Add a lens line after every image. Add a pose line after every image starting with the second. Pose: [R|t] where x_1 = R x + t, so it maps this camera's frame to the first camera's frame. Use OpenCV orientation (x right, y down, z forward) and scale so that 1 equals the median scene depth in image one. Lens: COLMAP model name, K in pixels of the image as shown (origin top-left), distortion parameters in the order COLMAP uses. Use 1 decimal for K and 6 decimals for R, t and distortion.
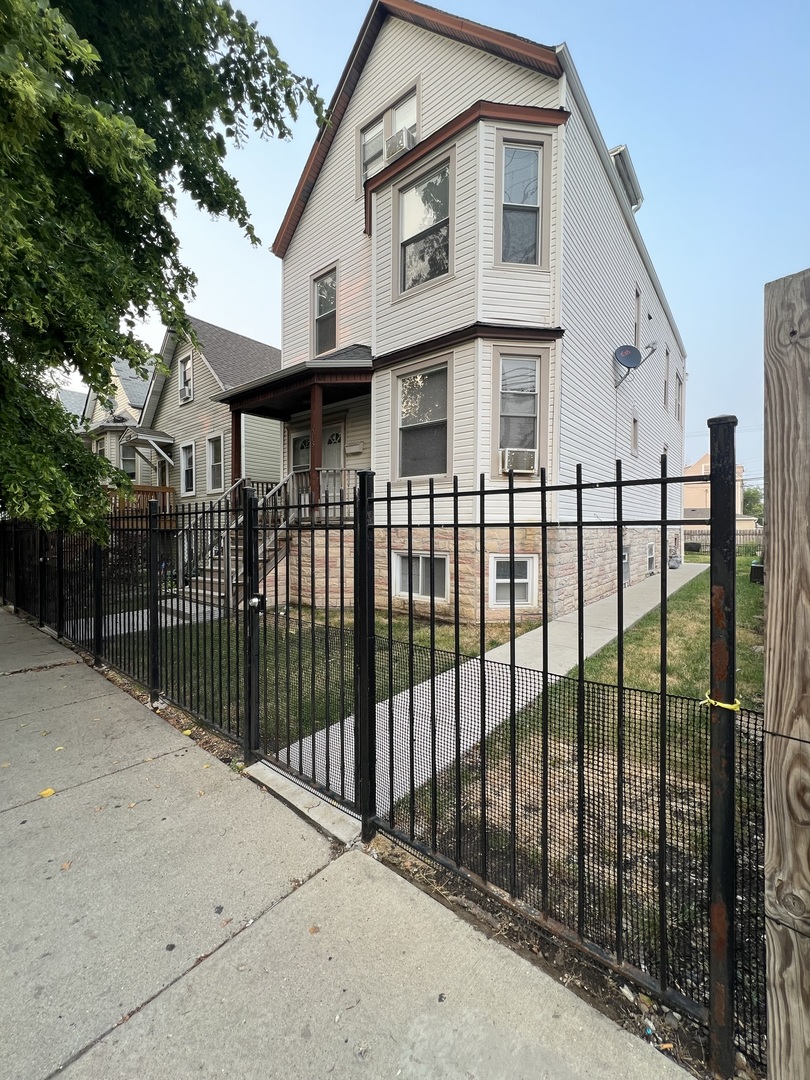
lens RADIAL K [[432.3, 0, 403.6], [0, 432.3, 537.1], [0, 0, 1]] dist [0.001189, 0.000082]
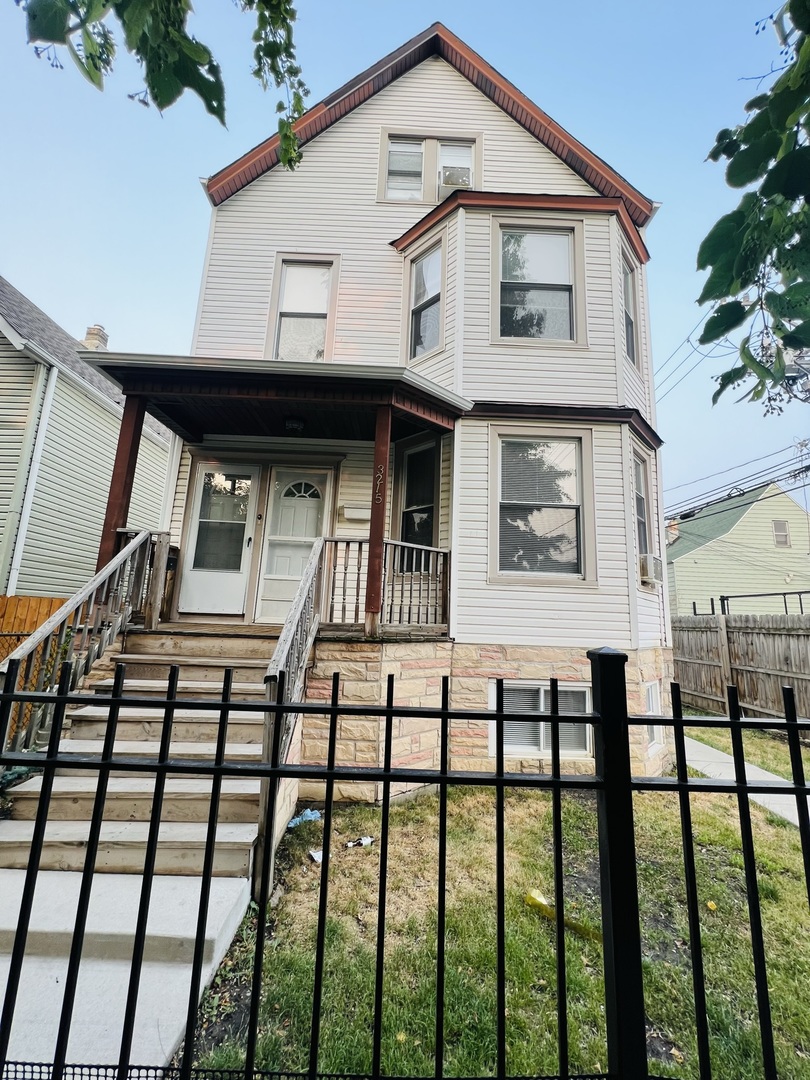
lens RADIAL K [[432.3, 0, 404.6], [0, 432.3, 540.0], [0, 0, 1]] dist [0.001189, 0.000082]
pose [[0.766698, 0.144523, 0.625529, -0.474691], [-0.027089, 0.980748, -0.193391, -0.038981], [-0.641436, 0.131328, 0.755852, 0.467925]]
